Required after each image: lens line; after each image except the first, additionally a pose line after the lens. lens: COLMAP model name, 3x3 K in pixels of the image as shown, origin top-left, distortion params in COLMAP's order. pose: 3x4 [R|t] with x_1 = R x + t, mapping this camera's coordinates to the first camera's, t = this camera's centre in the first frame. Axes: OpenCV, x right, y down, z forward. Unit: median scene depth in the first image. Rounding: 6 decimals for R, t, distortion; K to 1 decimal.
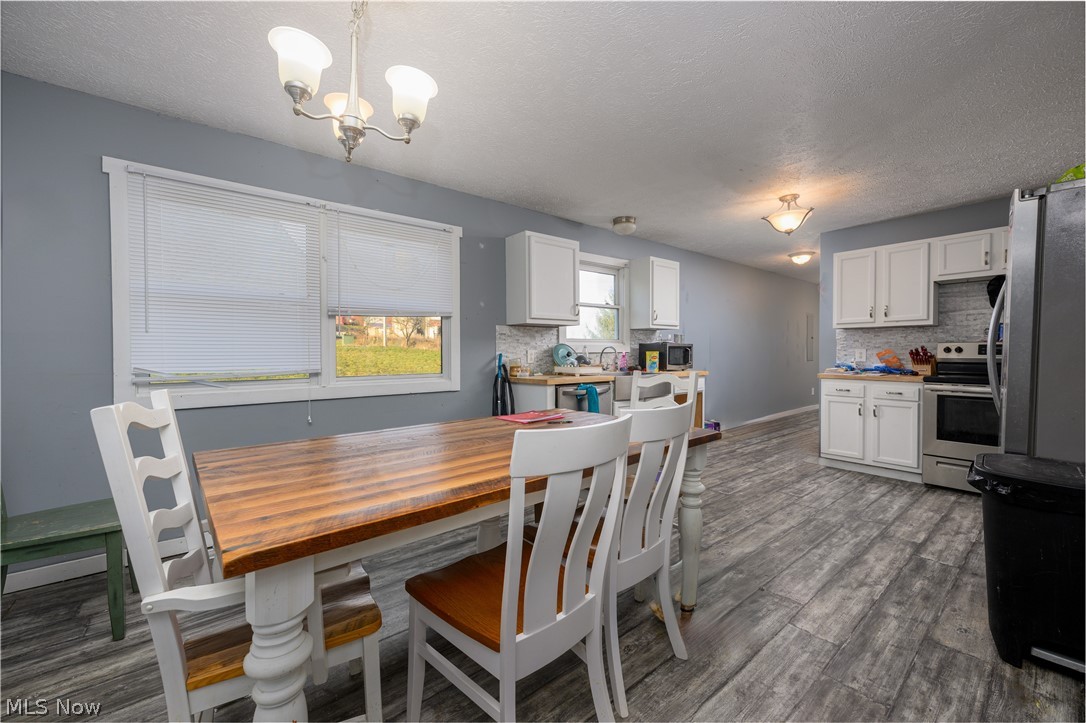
lens RADIAL K [[429.9, 0, 541.6], [0, 429.9, 358.3], [0, 0, 1]] dist [-0.007404, 0.001271]
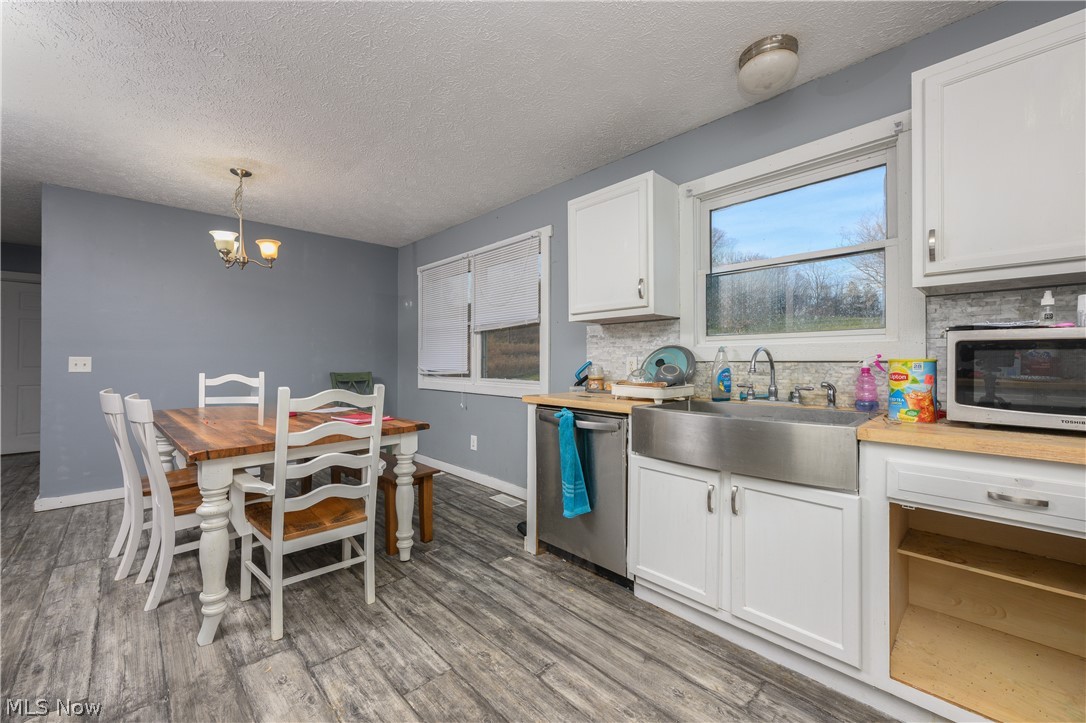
lens RADIAL K [[429.9, 0, 540.7], [0, 429.9, 358.4], [0, 0, 1]] dist [-0.007404, 0.001271]
pose [[0.084928, 0.000134, -0.996387, 0.769316], [-0.012912, 0.999916, -0.000966, -0.016051], [0.996303, 0.012948, 0.084922, 0.942626]]
